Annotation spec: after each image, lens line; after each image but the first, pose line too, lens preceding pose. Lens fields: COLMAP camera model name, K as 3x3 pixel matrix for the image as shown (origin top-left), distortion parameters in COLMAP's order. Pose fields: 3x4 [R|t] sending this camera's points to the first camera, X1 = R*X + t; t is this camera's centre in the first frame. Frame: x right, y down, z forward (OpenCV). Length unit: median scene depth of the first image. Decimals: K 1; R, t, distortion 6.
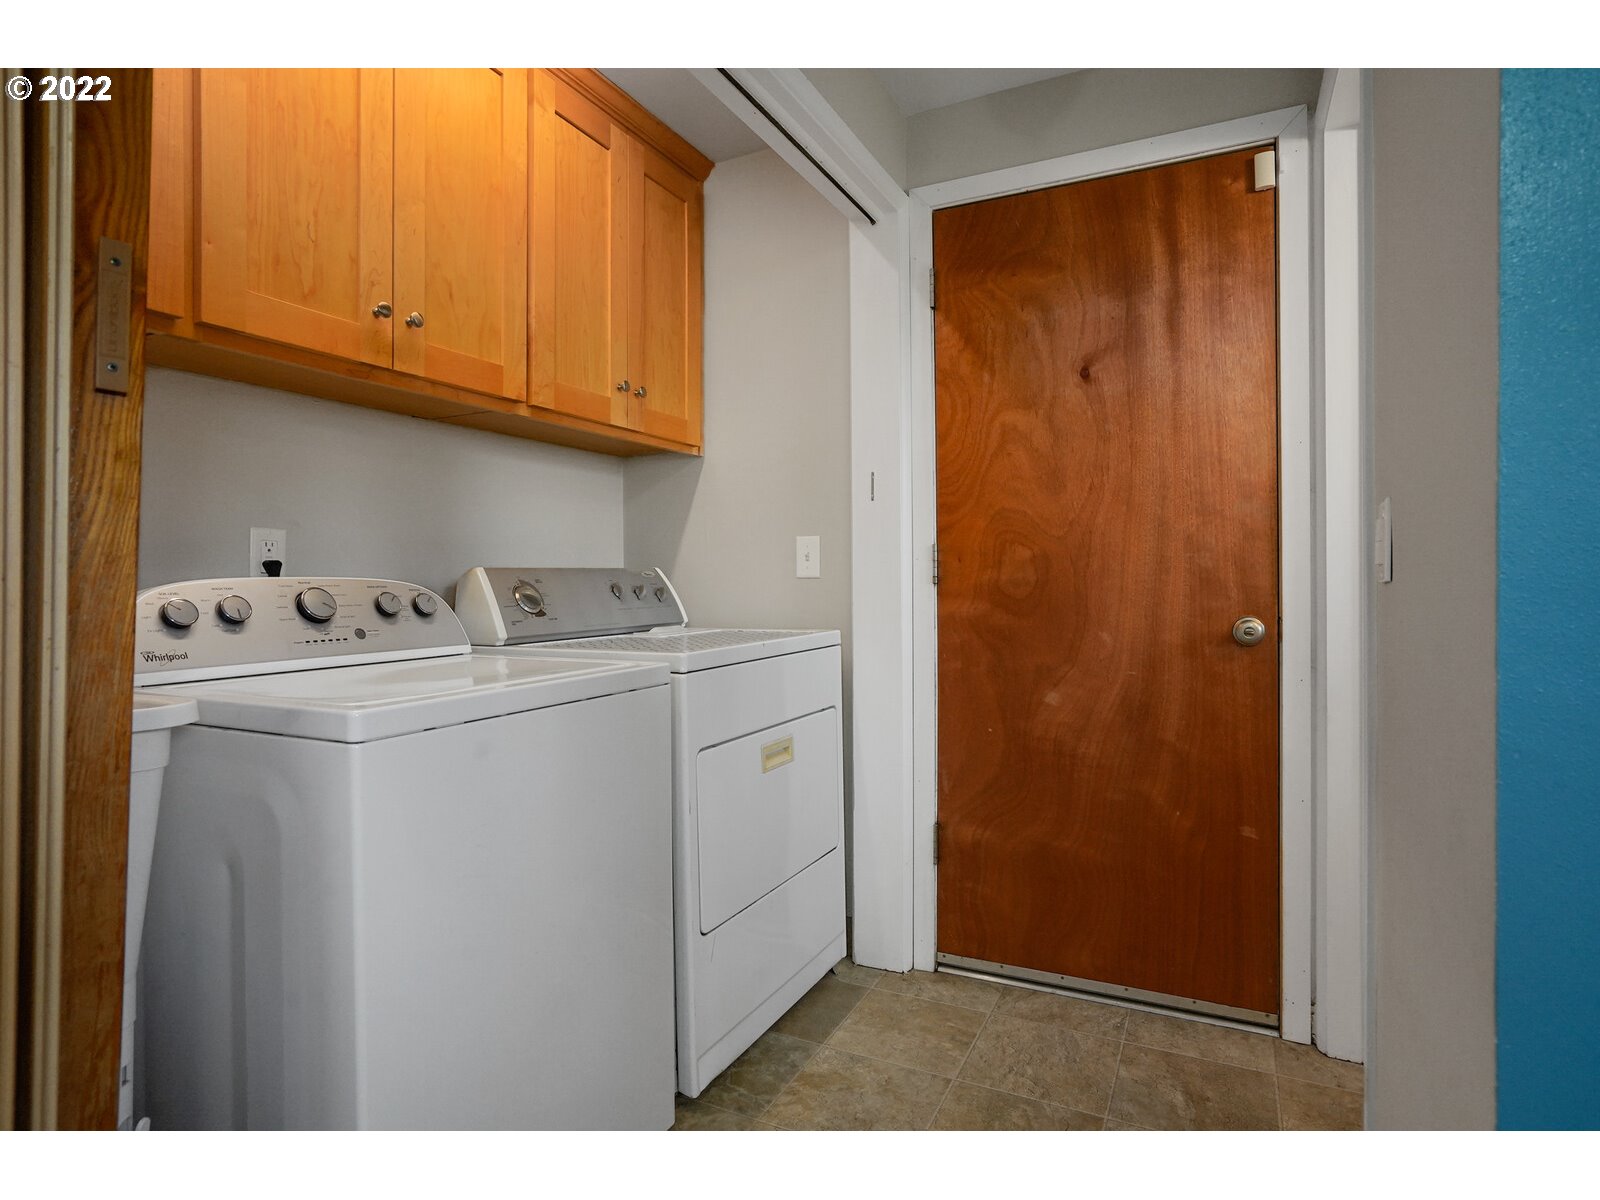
lens RADIAL K [[865.8, 0, 772.6], [0, 865.8, 579.8], [0, 0, 1]] dist [-0.029710, 0.015808]
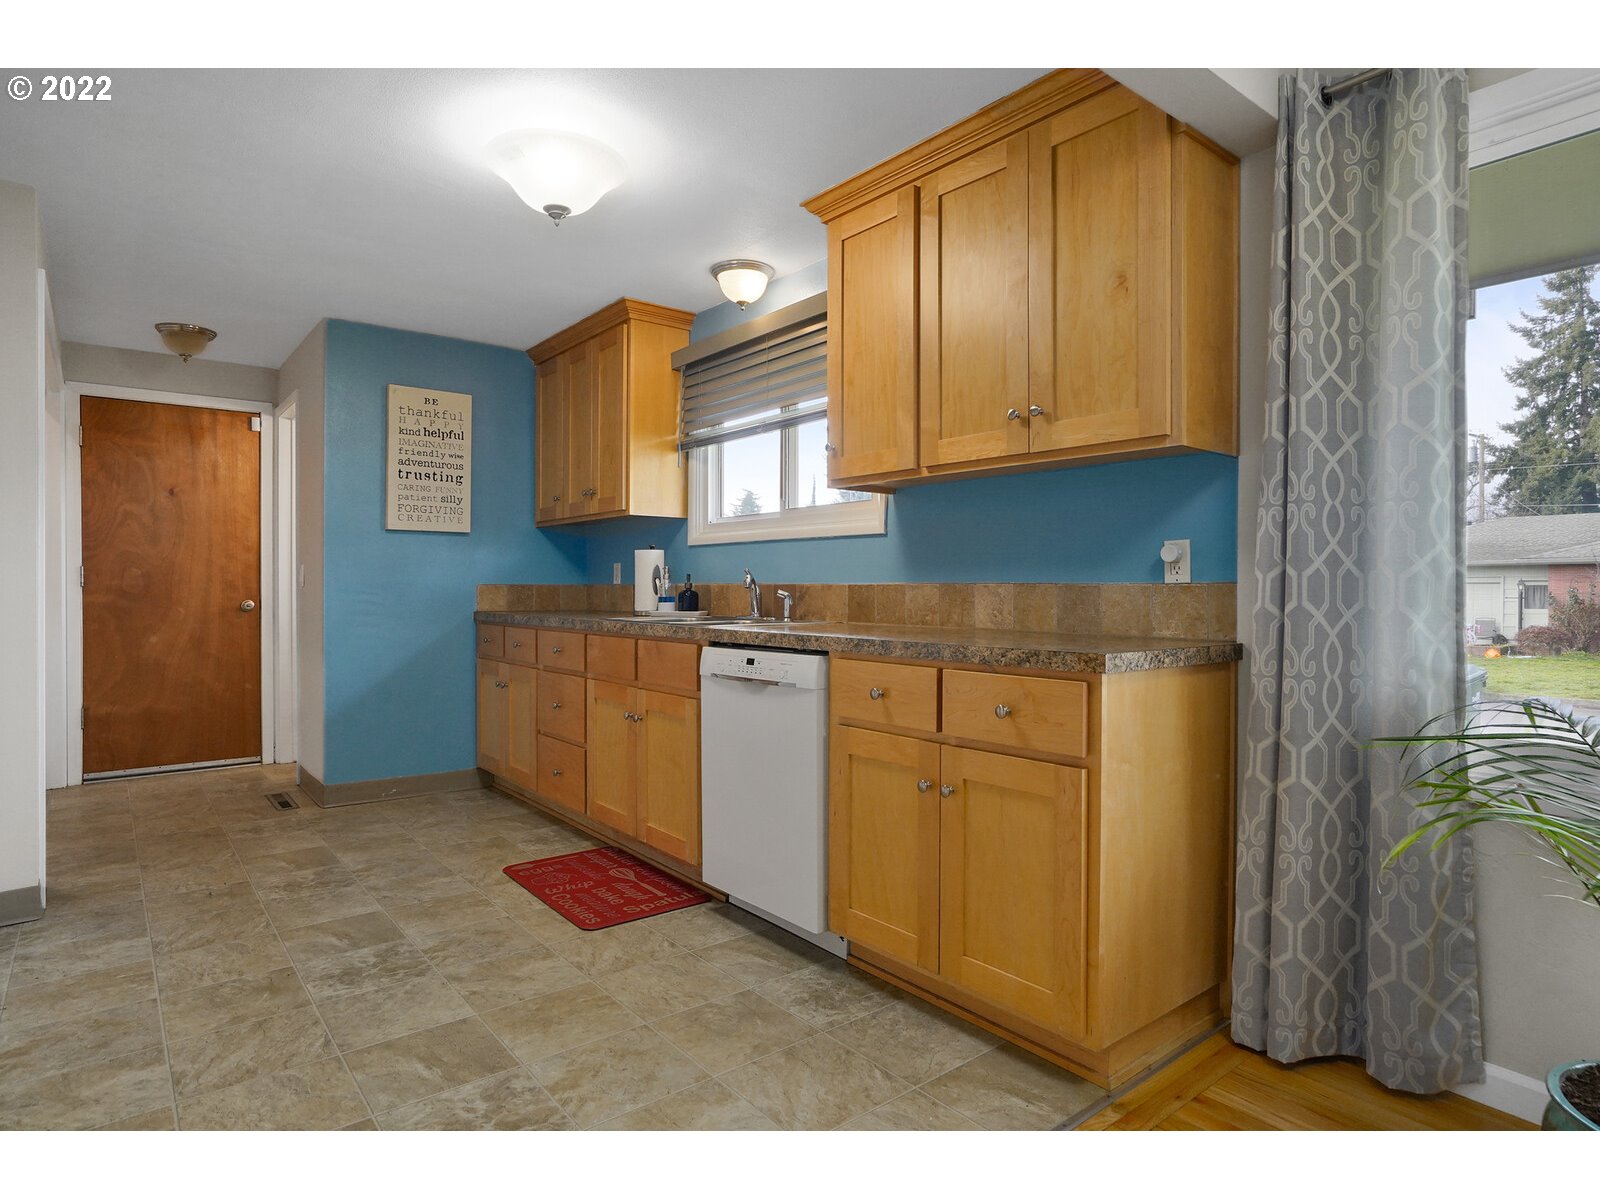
lens RADIAL K [[865.8, 0, 811.5], [0, 865.8, 595.4], [0, 0, 1]] dist [-0.029710, 0.015808]
pose [[0.462633, -0.008377, 0.886510, -0.810976], [-0.010243, 0.999838, 0.014793, -0.021570], [-0.886491, -0.015924, 0.462473, -1.451367]]
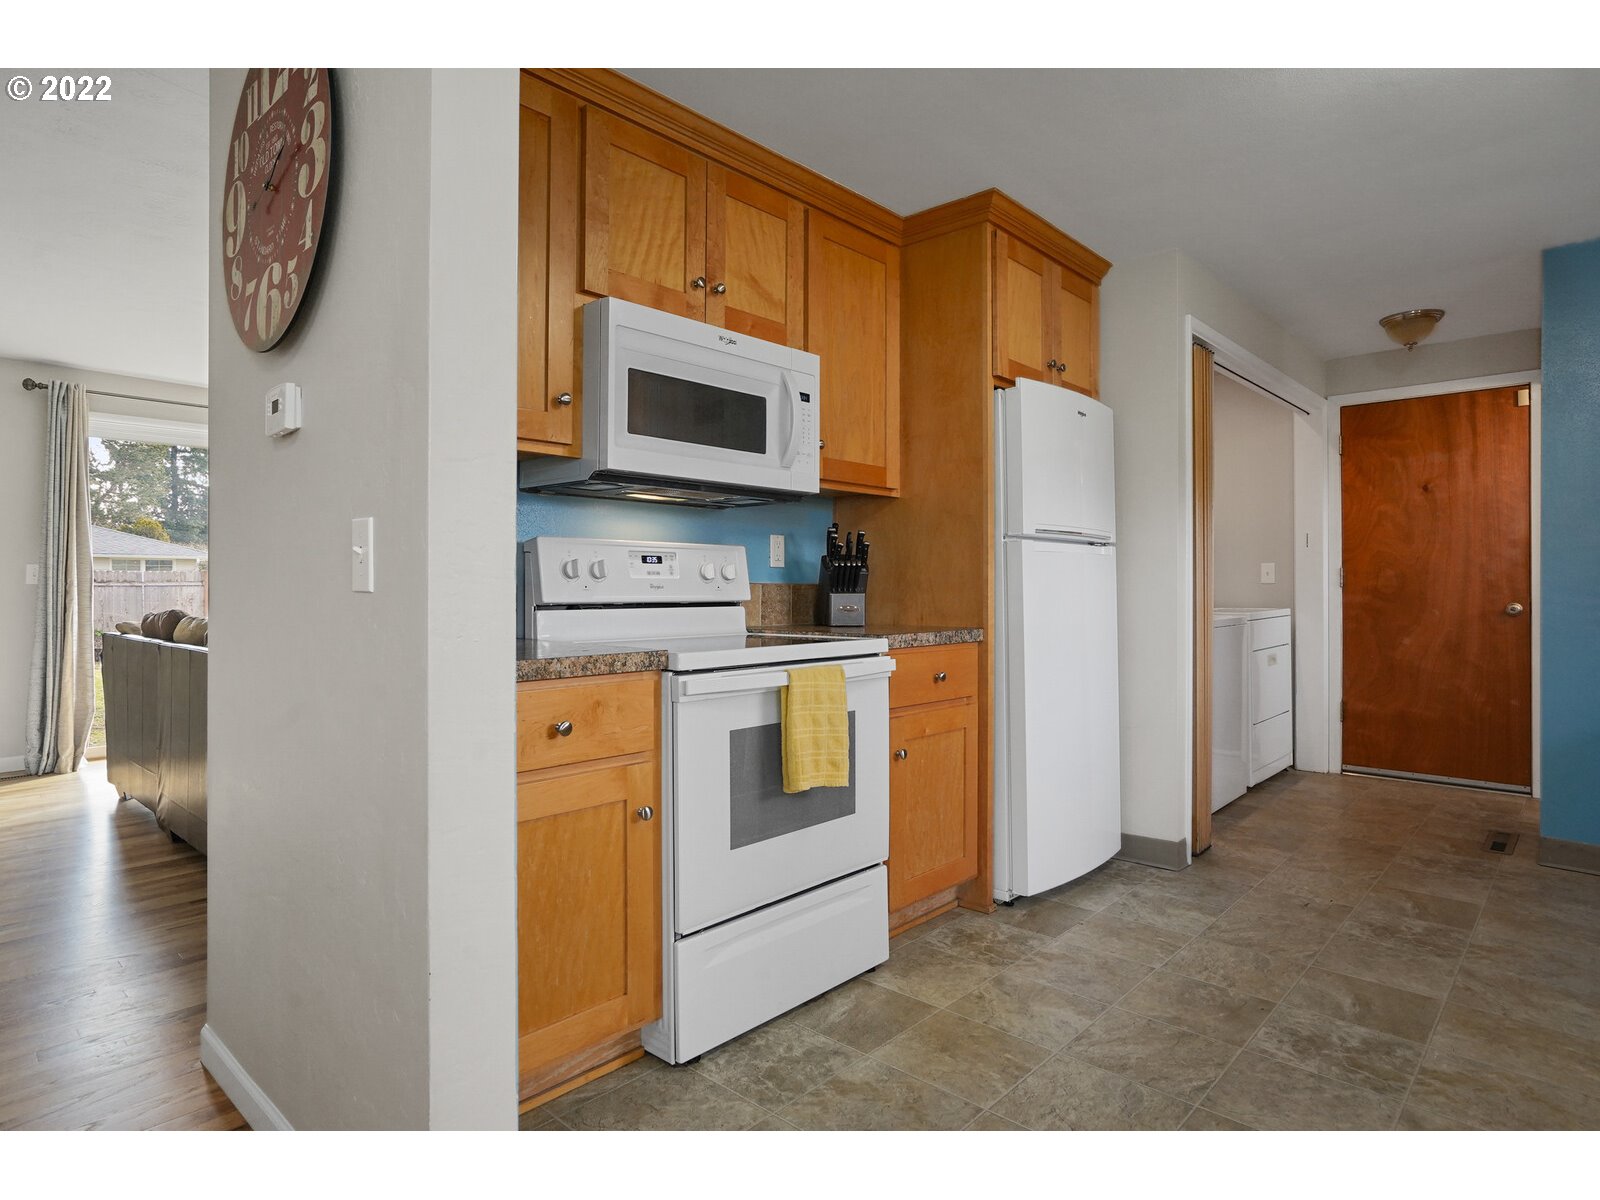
lens RADIAL K [[865.8, 0, 767.7], [0, 865.8, 581.9], [0, 0, 1]] dist [-0.029710, 0.015808]
pose [[0.944833, -0.000014, -0.327552, -0.467388], [0.001876, 0.999984, 0.005368, -0.021717], [0.327547, -0.005687, 0.944818, -1.487806]]
